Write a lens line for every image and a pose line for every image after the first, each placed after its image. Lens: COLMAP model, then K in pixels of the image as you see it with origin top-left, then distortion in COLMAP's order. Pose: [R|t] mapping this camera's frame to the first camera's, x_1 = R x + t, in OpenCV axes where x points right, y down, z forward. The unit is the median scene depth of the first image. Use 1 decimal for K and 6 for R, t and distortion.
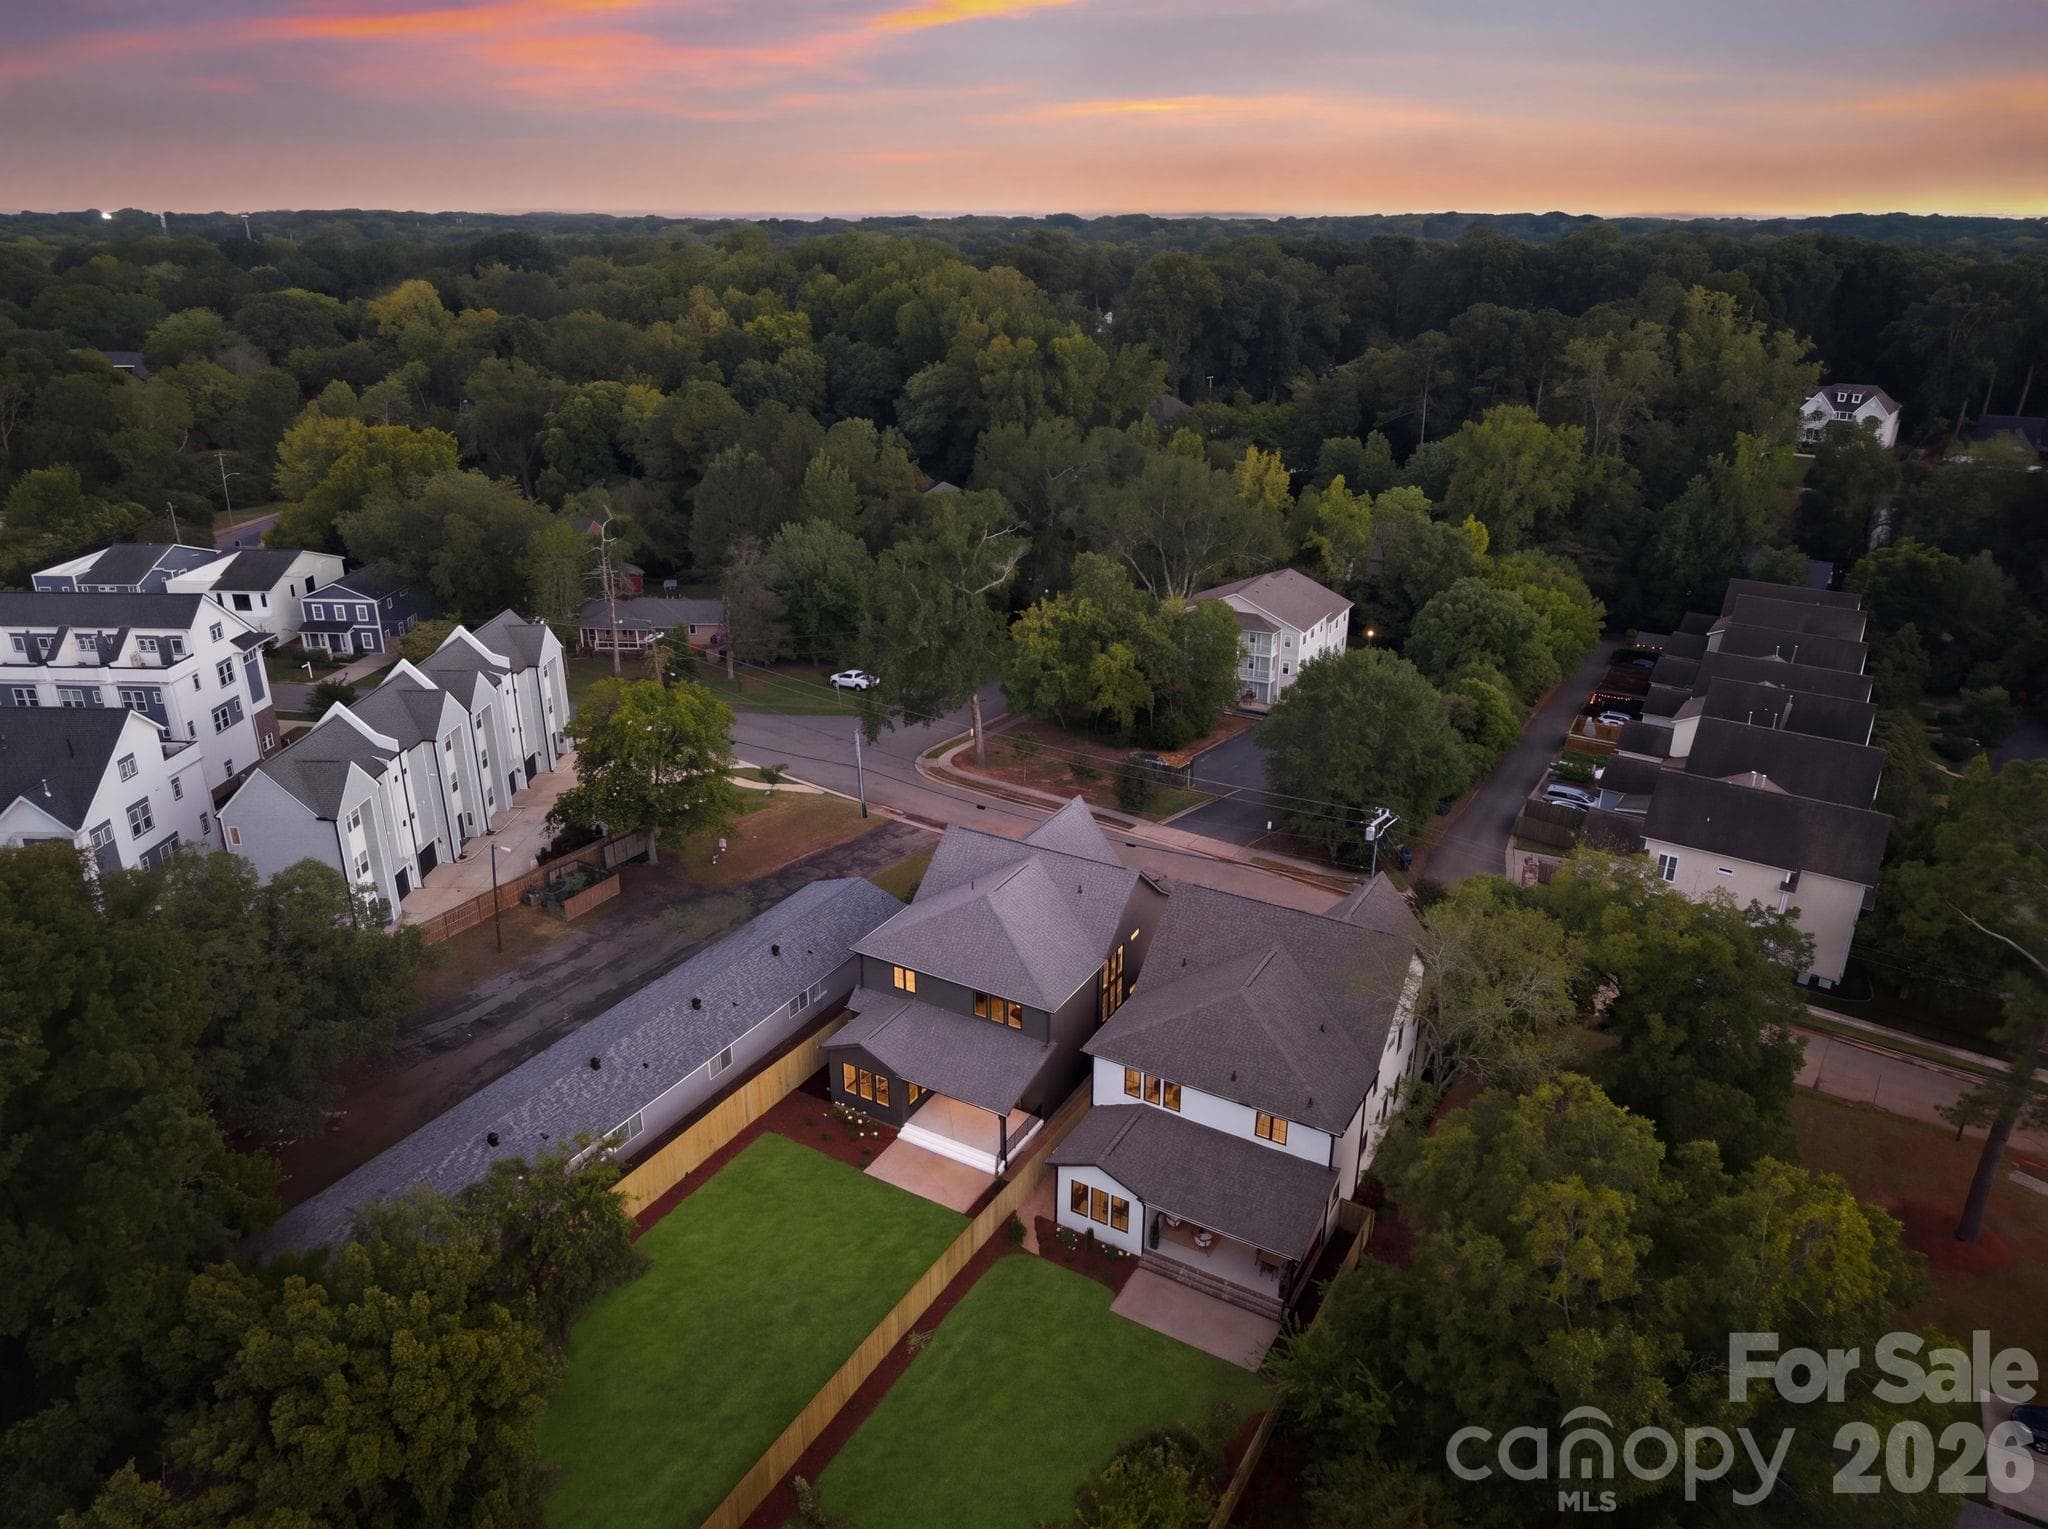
lens RADIAL K [[1370.7, 0, 1014.9], [0, 1370.7, 760.0], [0, 0, 1]] dist [0.029608, -0.028315]
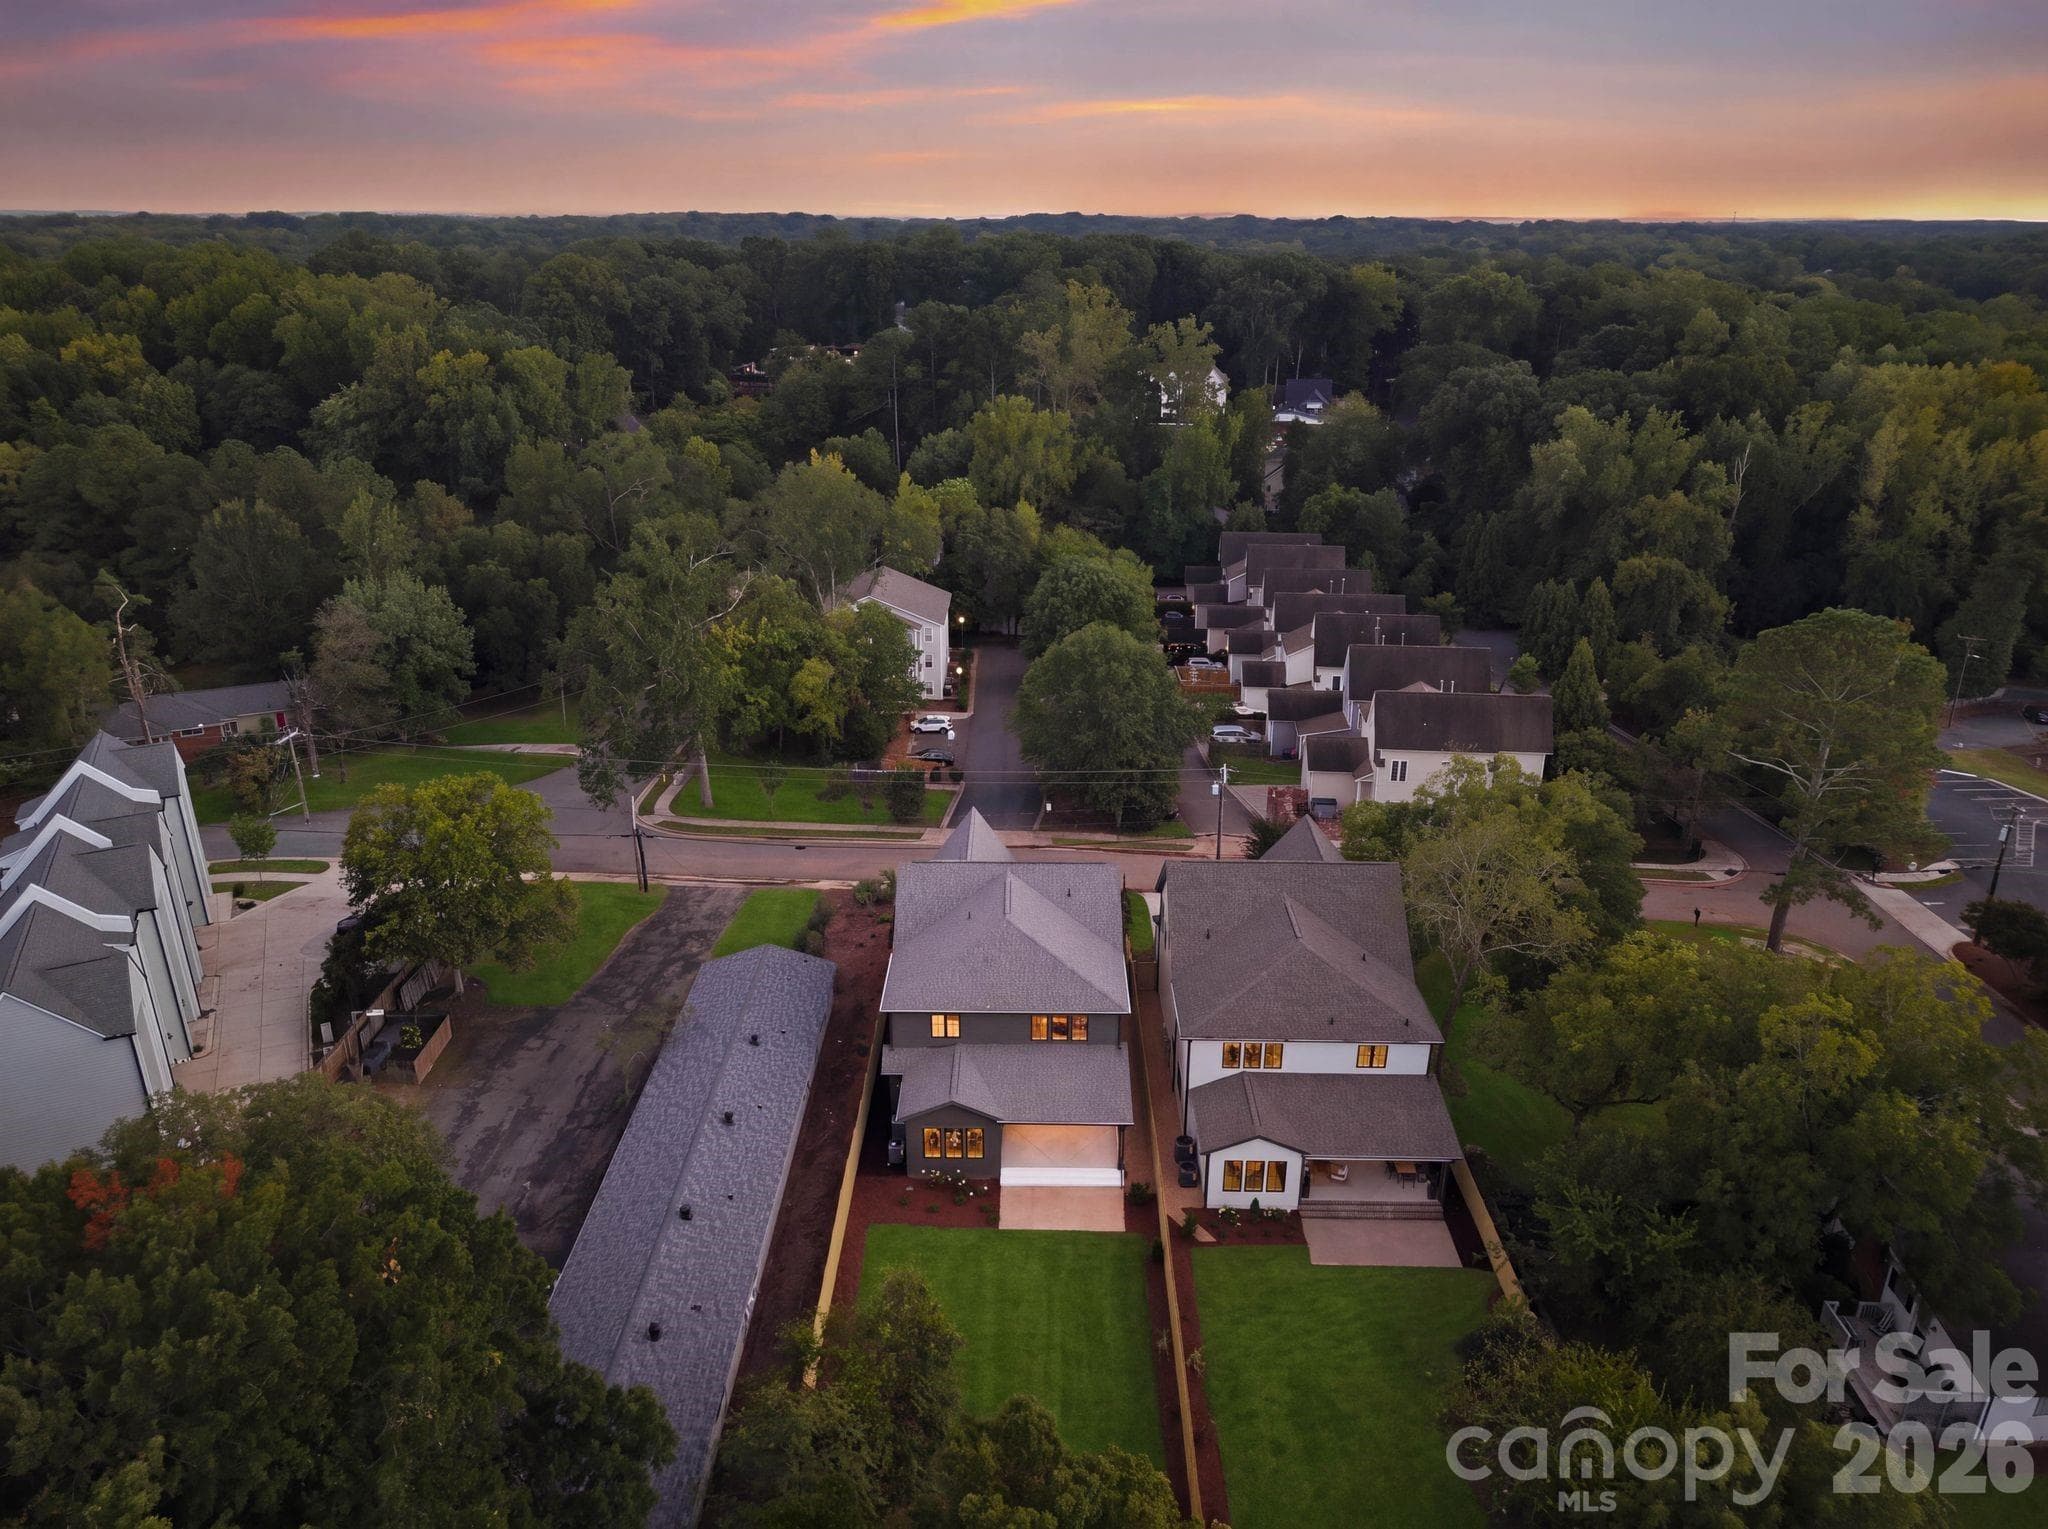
lens RADIAL K [[1370.7, 0, 1014.9], [0, 1370.7, 760.0], [0, 0, 1]] dist [0.029608, -0.028315]
pose [[0.869048, -0.182312, 0.459910, -0.436868], [0.181955, 0.982251, 0.045549, -0.055427], [-0.460051, 0.044098, 0.886797, 0.121829]]
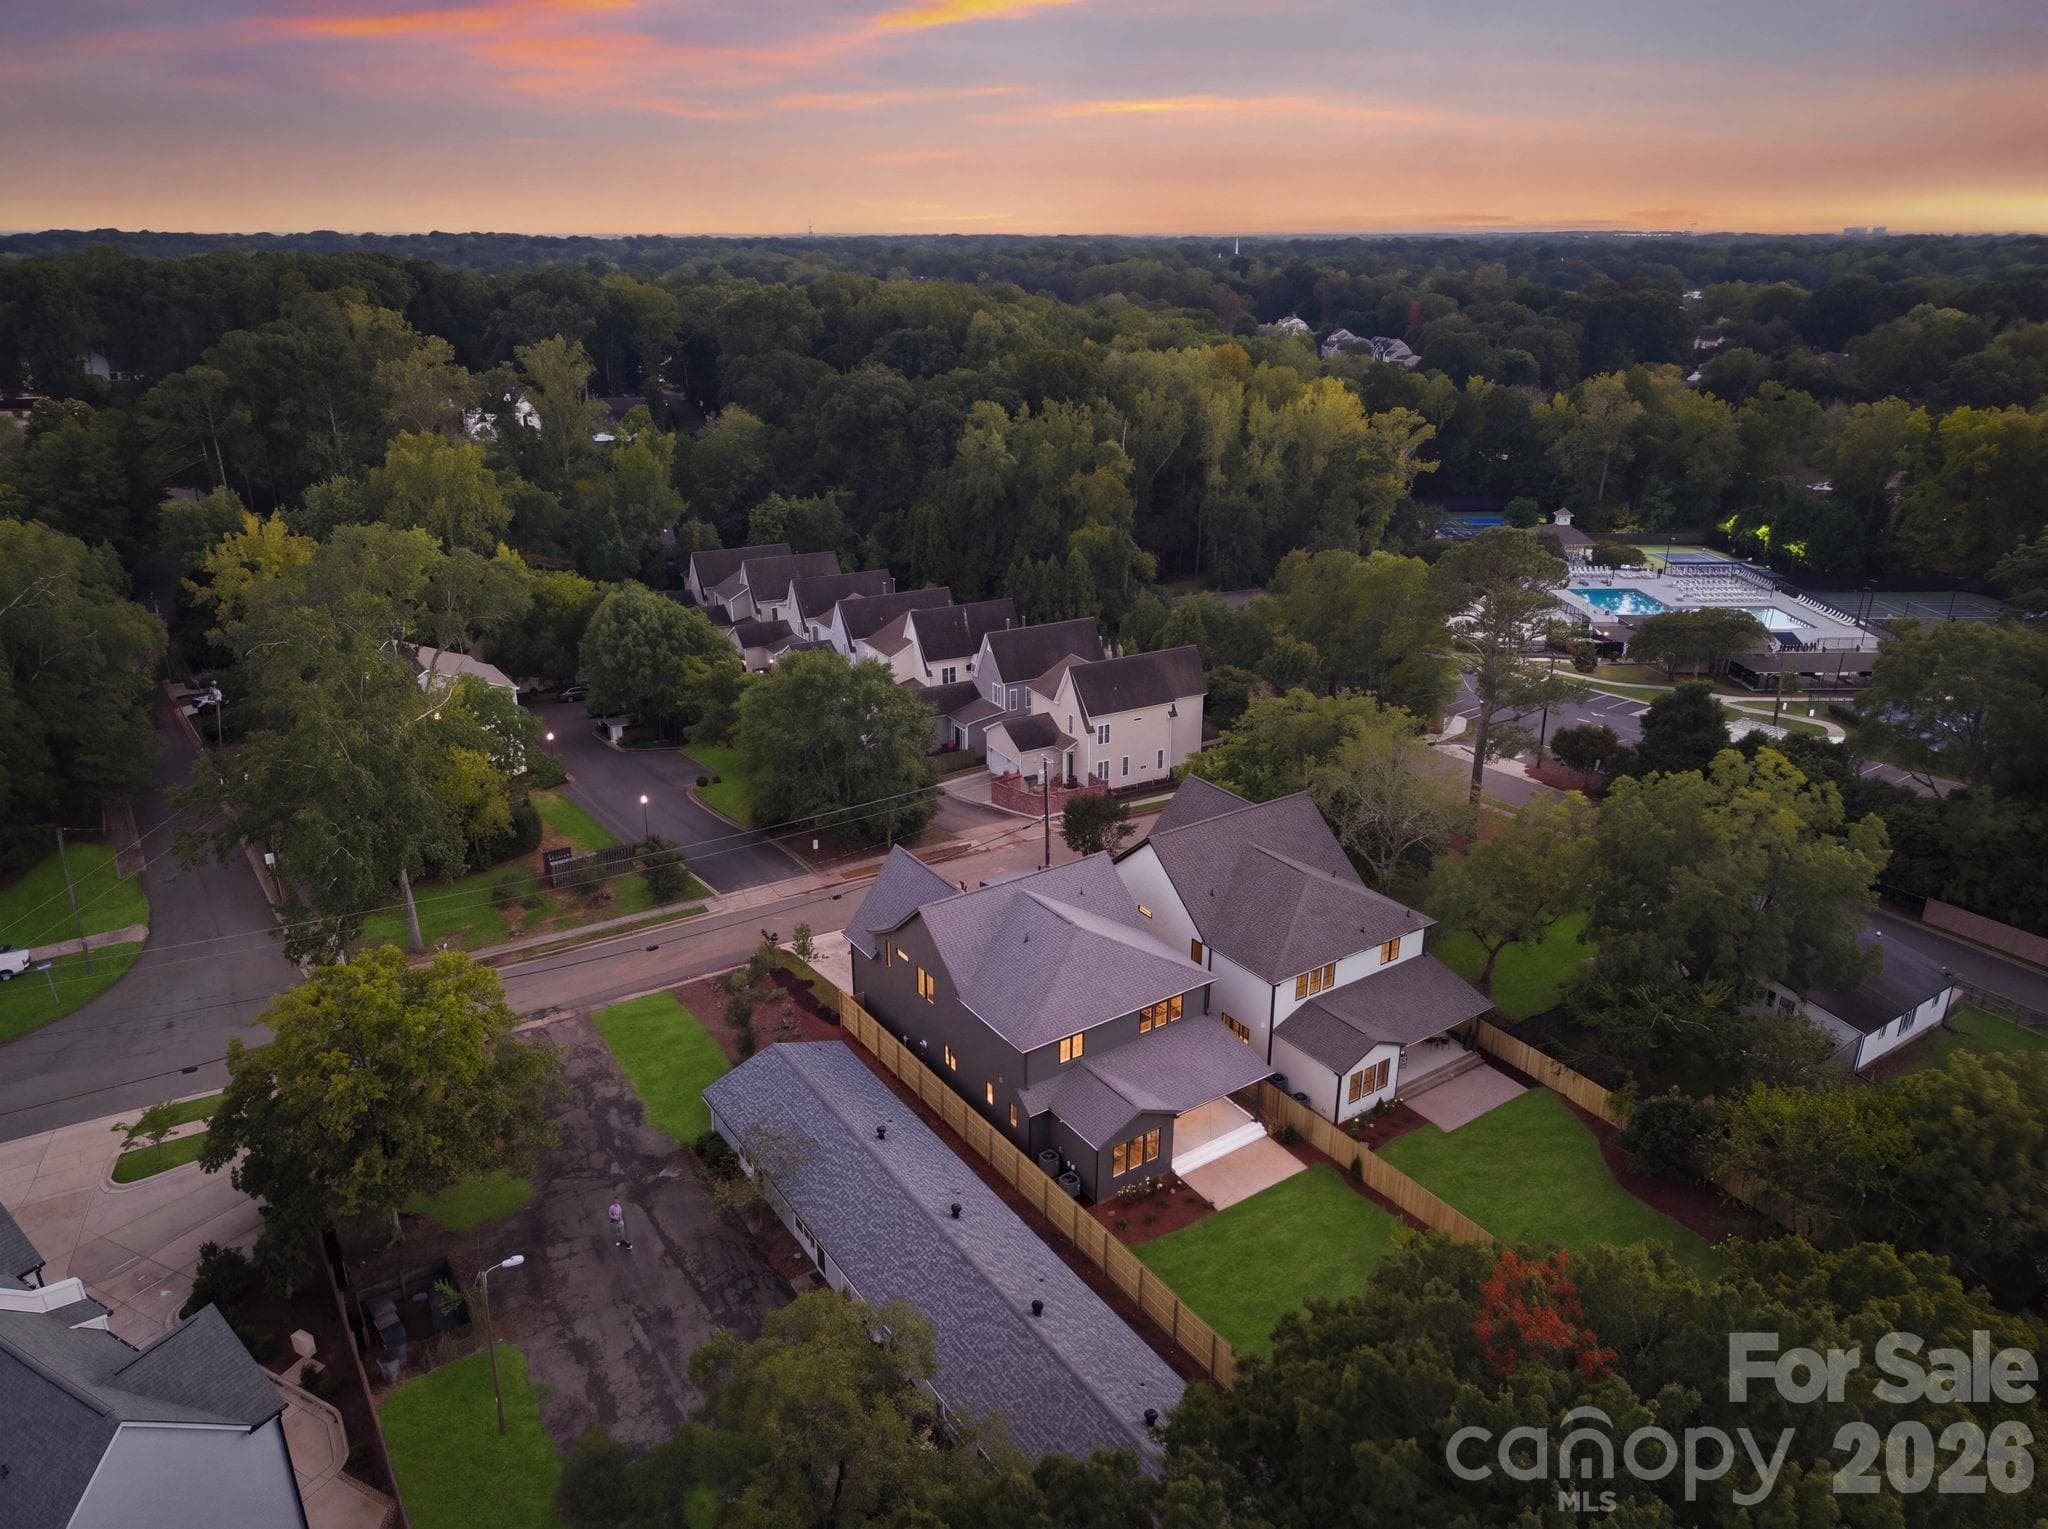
lens RADIAL K [[1383.7, 0, 1024.0], [0, 1383.7, 764.5], [0, 0, 1]] dist [0.014214, -0.001790]
pose [[0.424734, -0.327782, 0.843896, -0.813585], [0.336243, 0.922592, 0.189118, -0.204368], [-0.840560, 0.203429, 0.502071, 0.506984]]
